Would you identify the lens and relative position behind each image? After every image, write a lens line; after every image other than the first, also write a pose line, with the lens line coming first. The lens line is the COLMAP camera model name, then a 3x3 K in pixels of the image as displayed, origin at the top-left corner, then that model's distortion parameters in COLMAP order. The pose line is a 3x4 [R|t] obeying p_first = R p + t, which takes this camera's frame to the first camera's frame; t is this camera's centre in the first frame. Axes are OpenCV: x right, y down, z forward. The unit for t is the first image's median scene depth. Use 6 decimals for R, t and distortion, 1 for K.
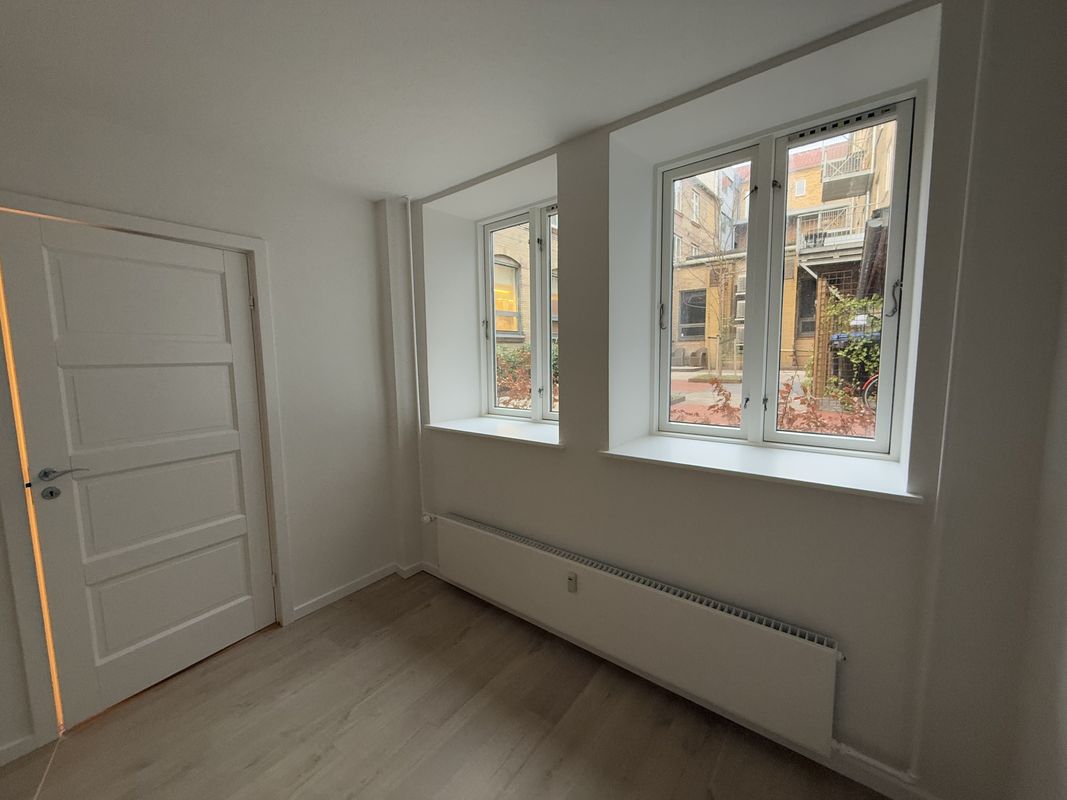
lens RADIAL K [[425.0, 0, 531.9], [0, 425.0, 400.0], [0, 0, 1]] dist [0.001691, -0.000011]
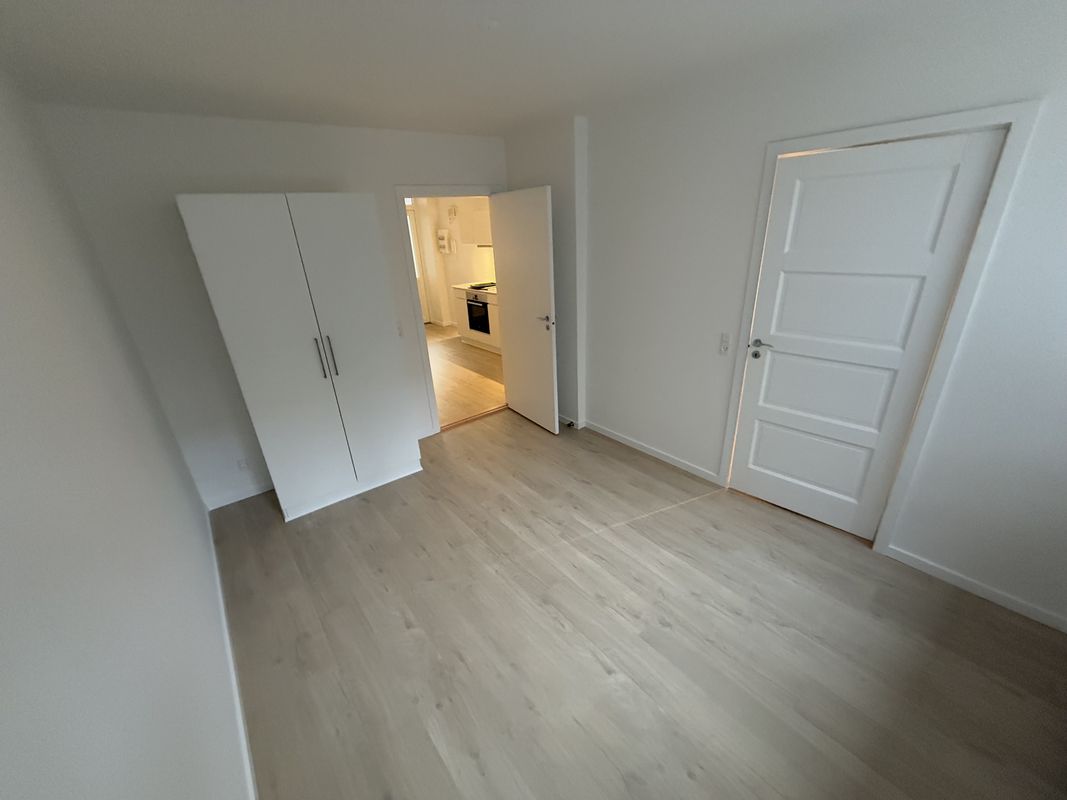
lens RADIAL K [[425.0, 0, 531.9], [0, 425.0, 400.0], [0, 0, 1]] dist [0.001691, -0.000011]
pose [[-0.239021, 0.401021, -0.884336, 0.434831], [-0.043939, 0.905335, 0.422419, -0.215727], [0.970020, 0.139824, -0.198773, 0.459129]]
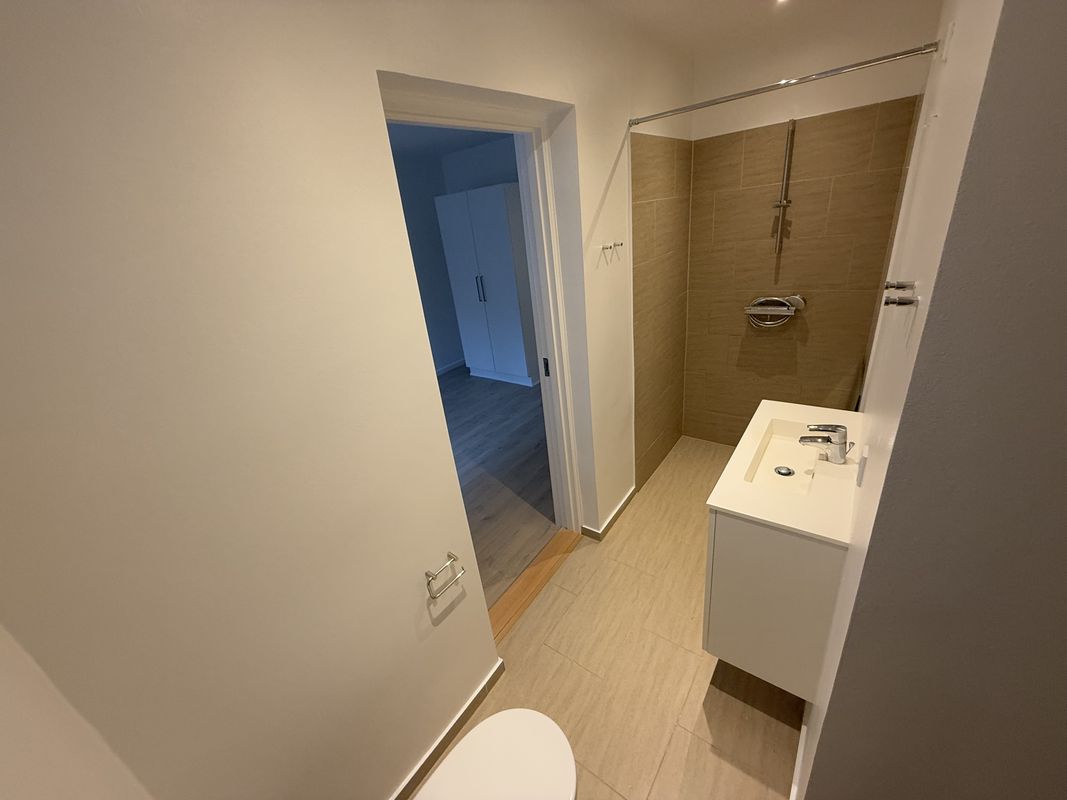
lens RADIAL K [[425.0, 0, 531.9], [0, 425.0, 400.0], [0, 0, 1]] dist [0.001691, -0.000011]
pose [[-0.990825, 0.127746, 0.044112, -1.001179], [0.132916, 0.862023, 0.489132, -0.301135], [0.024459, 0.490507, -0.871094, 1.849375]]
